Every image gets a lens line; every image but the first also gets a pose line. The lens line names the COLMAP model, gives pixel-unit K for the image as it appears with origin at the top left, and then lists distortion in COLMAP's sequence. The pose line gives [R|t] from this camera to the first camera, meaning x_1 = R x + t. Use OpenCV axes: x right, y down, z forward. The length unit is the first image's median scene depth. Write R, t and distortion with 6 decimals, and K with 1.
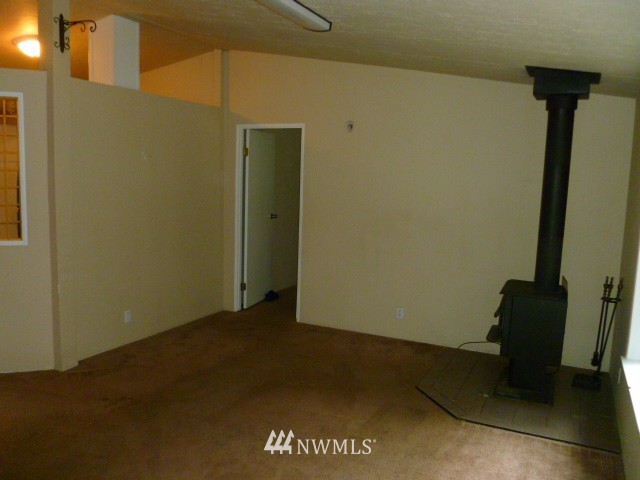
lens RADIAL K [[541.6, 0, 320.0], [0, 541.6, 240.0], [0, 0, 1]] dist [-0.056324, -0.001714]
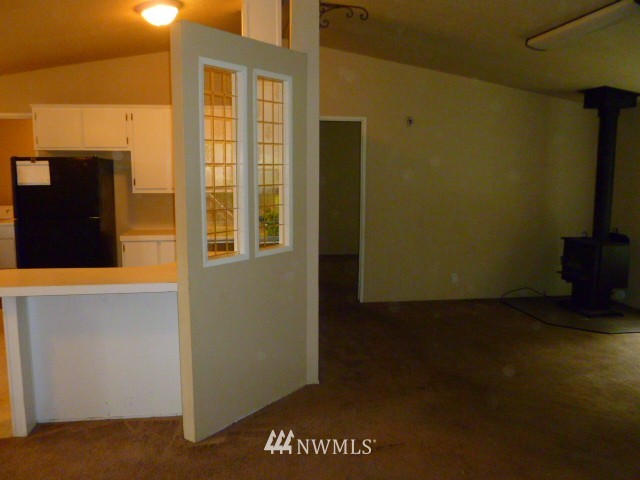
lens RADIAL K [[541.6, 0, 320.0], [0, 541.6, 240.0], [0, 0, 1]] dist [-0.056324, -0.001714]
pose [[0.820949, -0.101279, 0.561947, -1.007809], [0.088158, 0.994825, 0.050507, -0.048072], [-0.564155, 0.008076, 0.825630, 0.230084]]
